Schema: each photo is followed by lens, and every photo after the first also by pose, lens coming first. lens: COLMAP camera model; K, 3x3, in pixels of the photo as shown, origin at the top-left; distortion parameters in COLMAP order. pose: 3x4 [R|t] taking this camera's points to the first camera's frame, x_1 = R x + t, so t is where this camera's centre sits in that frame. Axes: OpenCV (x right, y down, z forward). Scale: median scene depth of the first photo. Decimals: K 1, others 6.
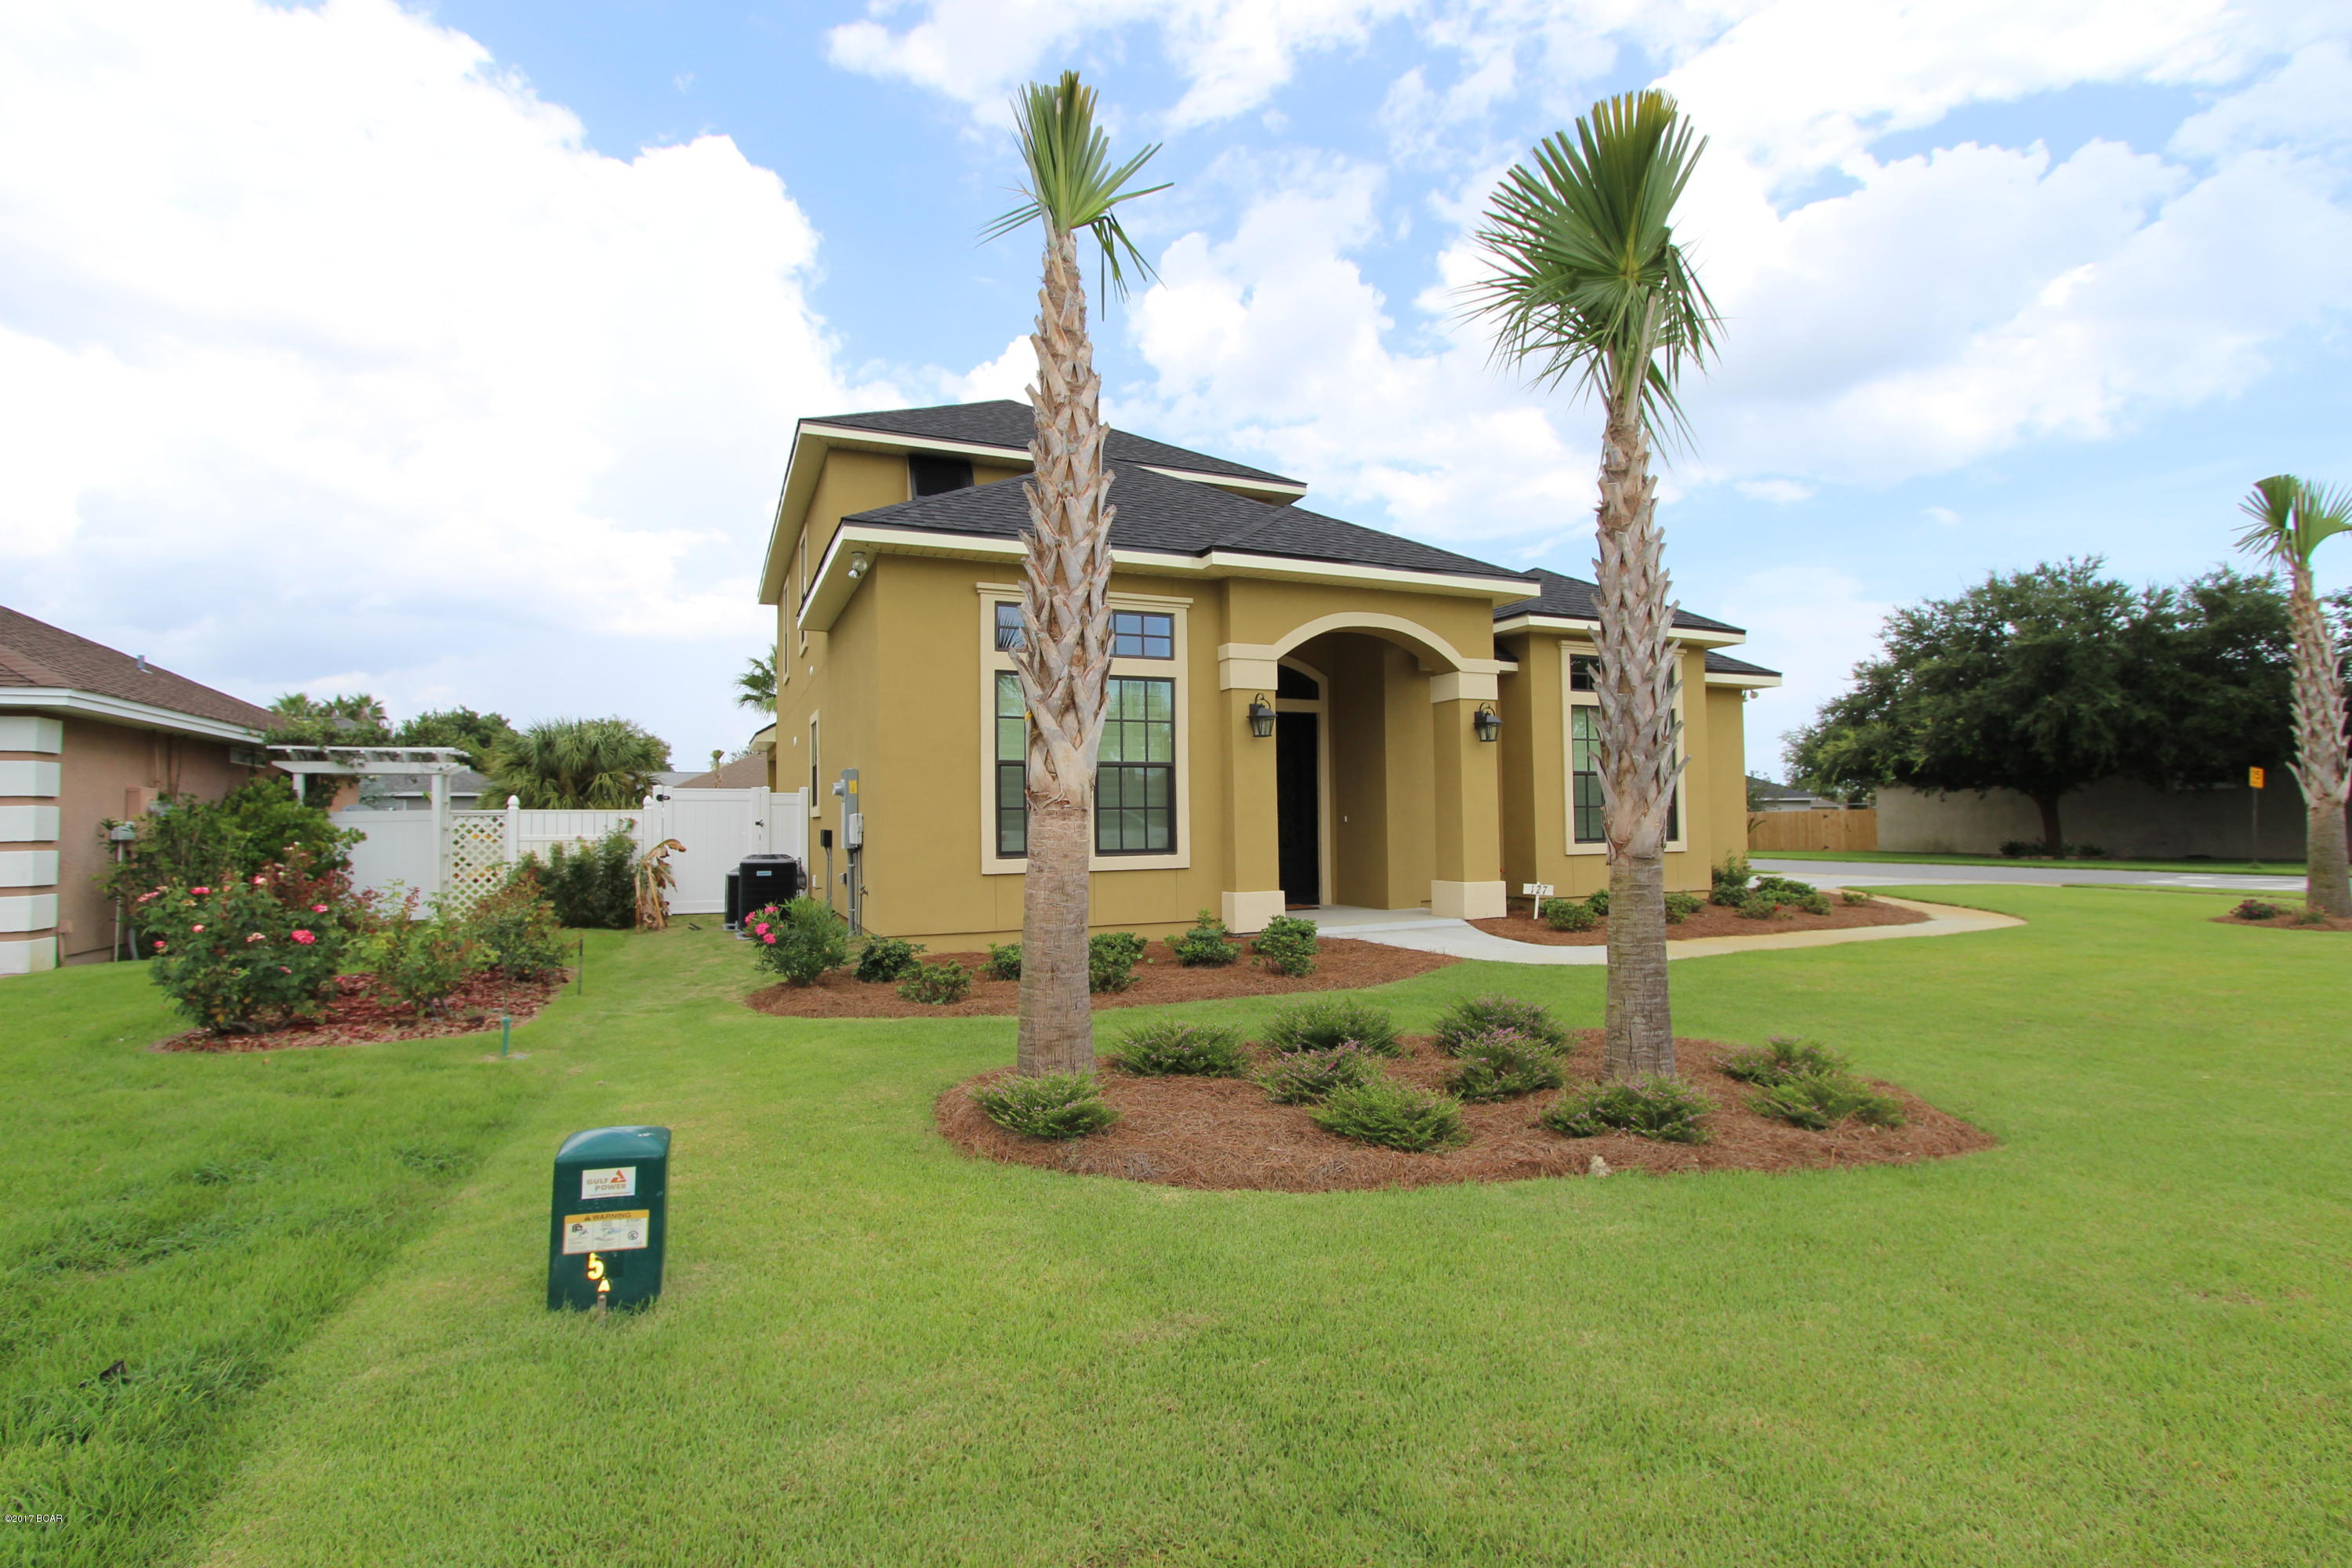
lens RADIAL K [[1118.0, 0, 1211.6], [0, 1118.0, 768.8], [0, 0, 1]] dist [-0.026729, 0.002143]
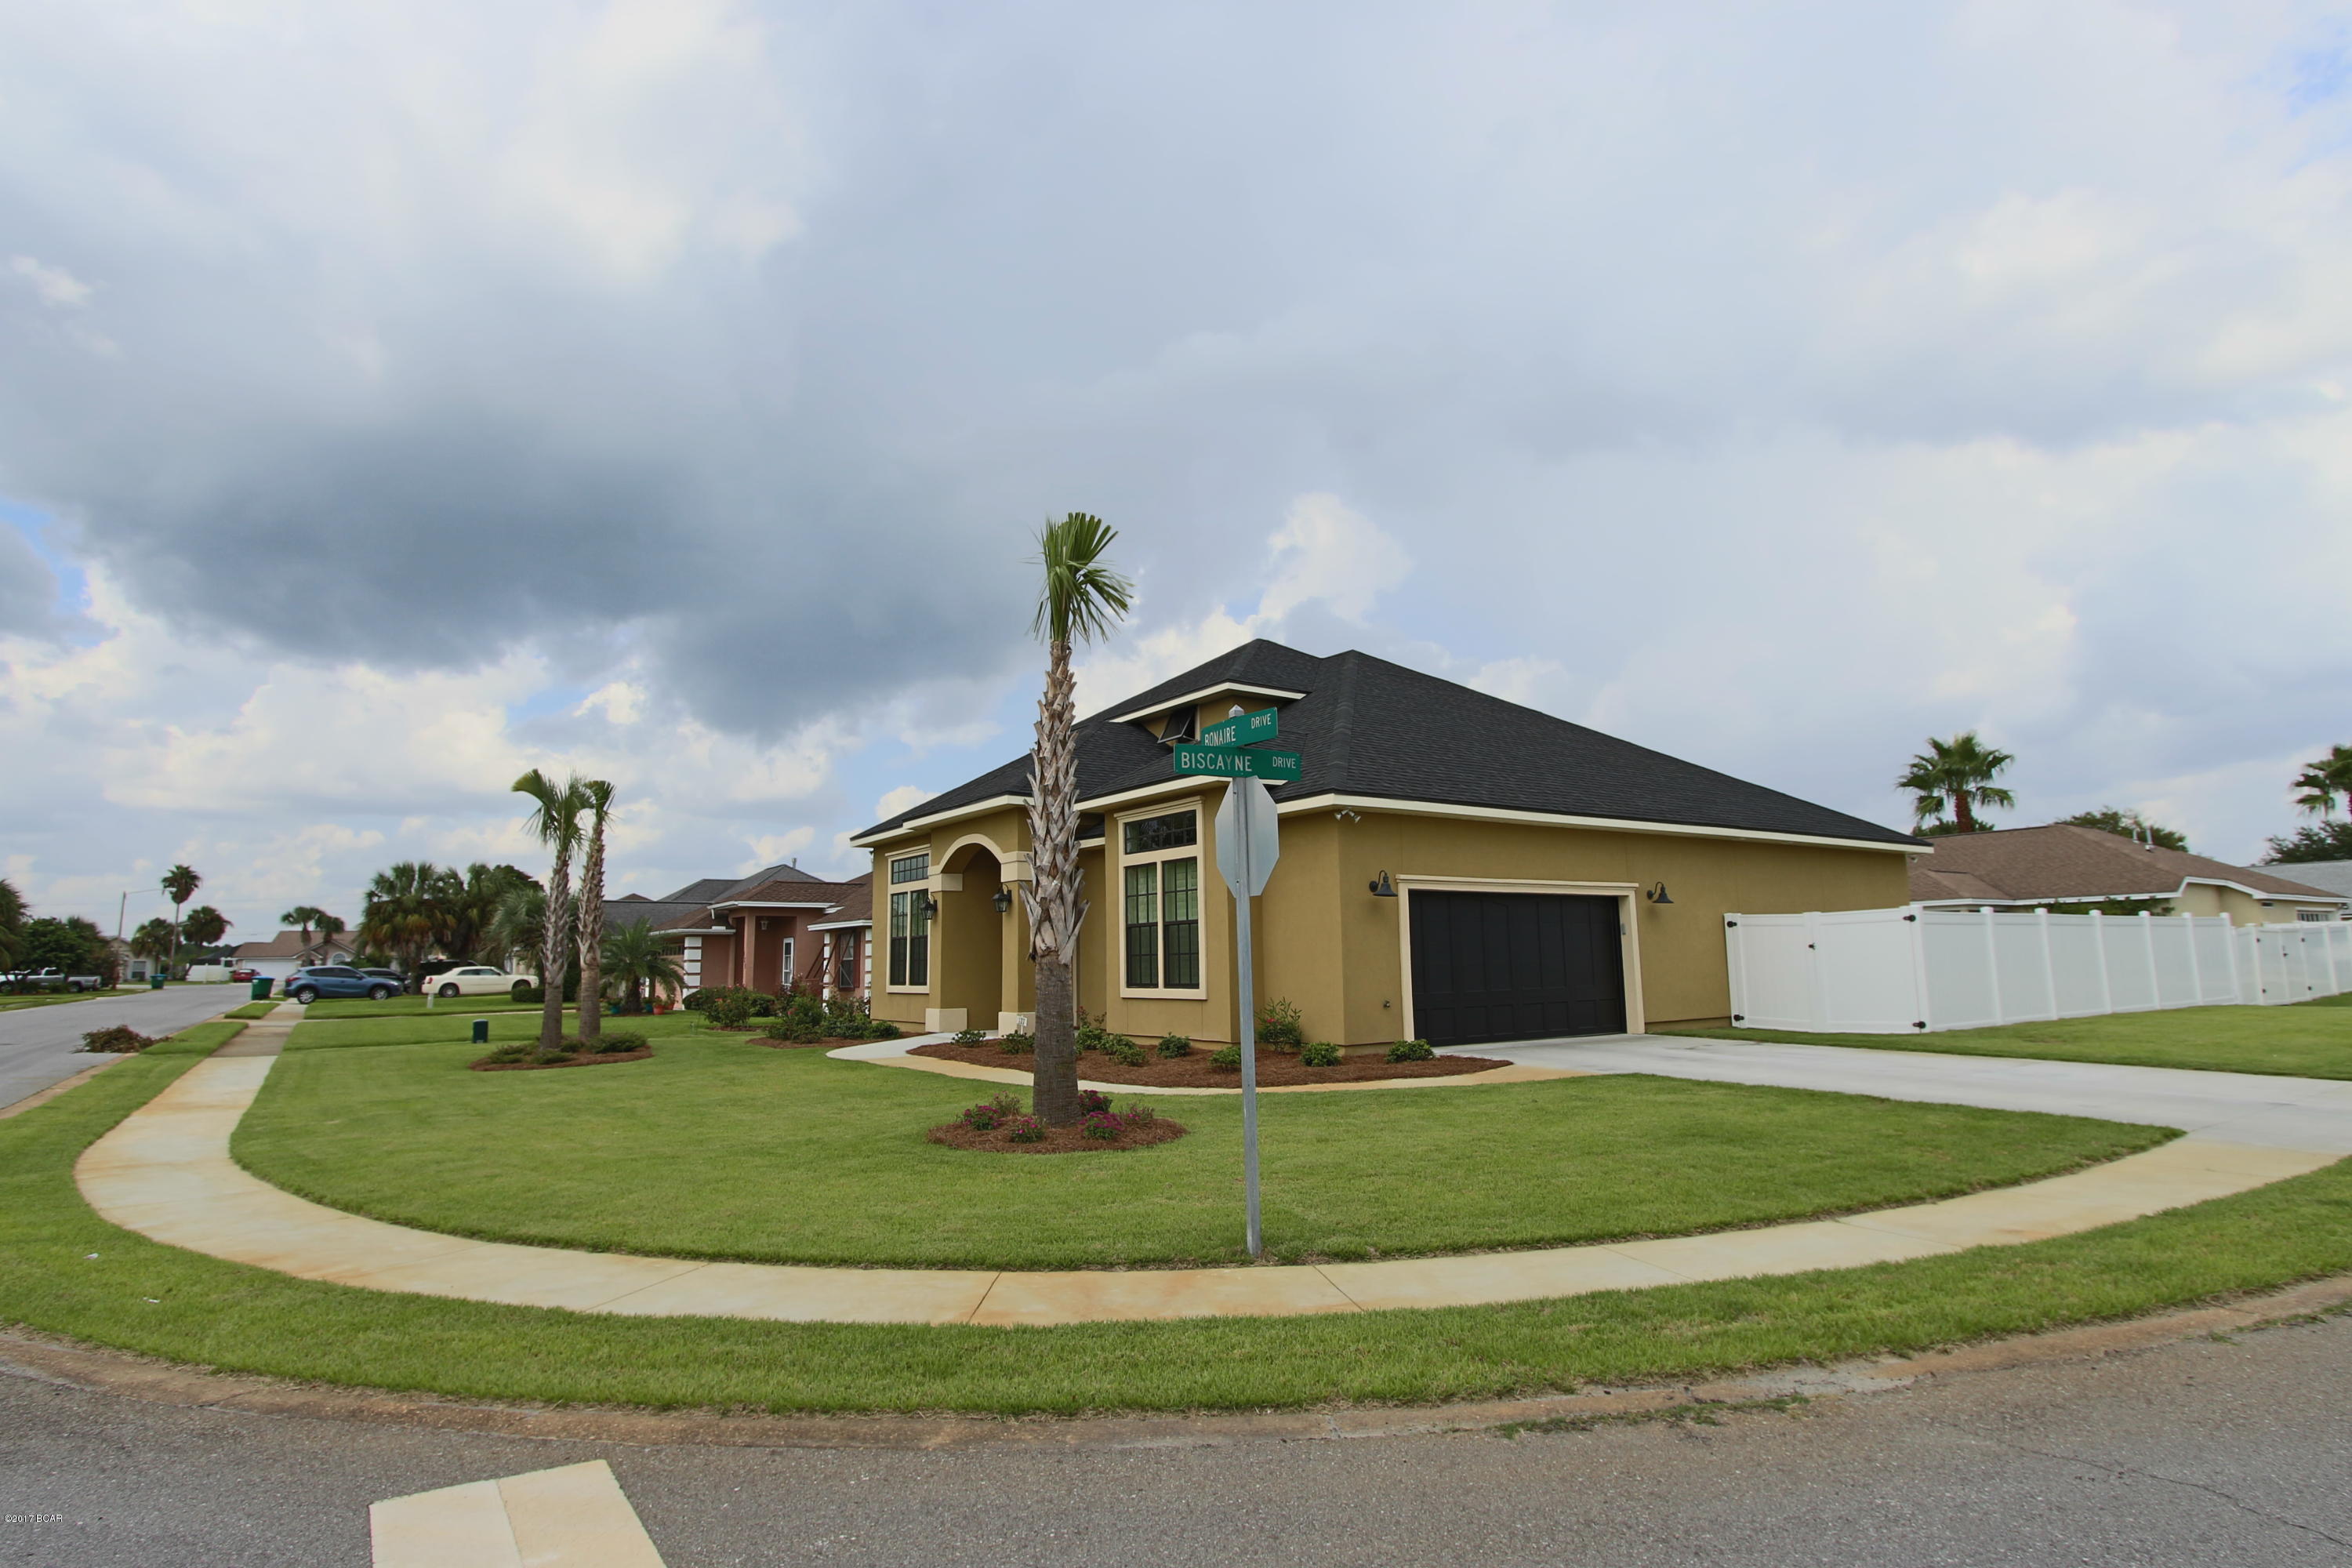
lens RADIAL K [[1230.5, 0, 1170.9], [0, 1230.5, 787.3], [0, 0, 1]] dist [-0.027444, 0.001622]
pose [[0.156473, -0.132319, -0.978779, 1.955907], [0.059149, 0.990462, -0.124443, 0.027252], [0.985910, -0.038421, 0.162807, 1.038555]]
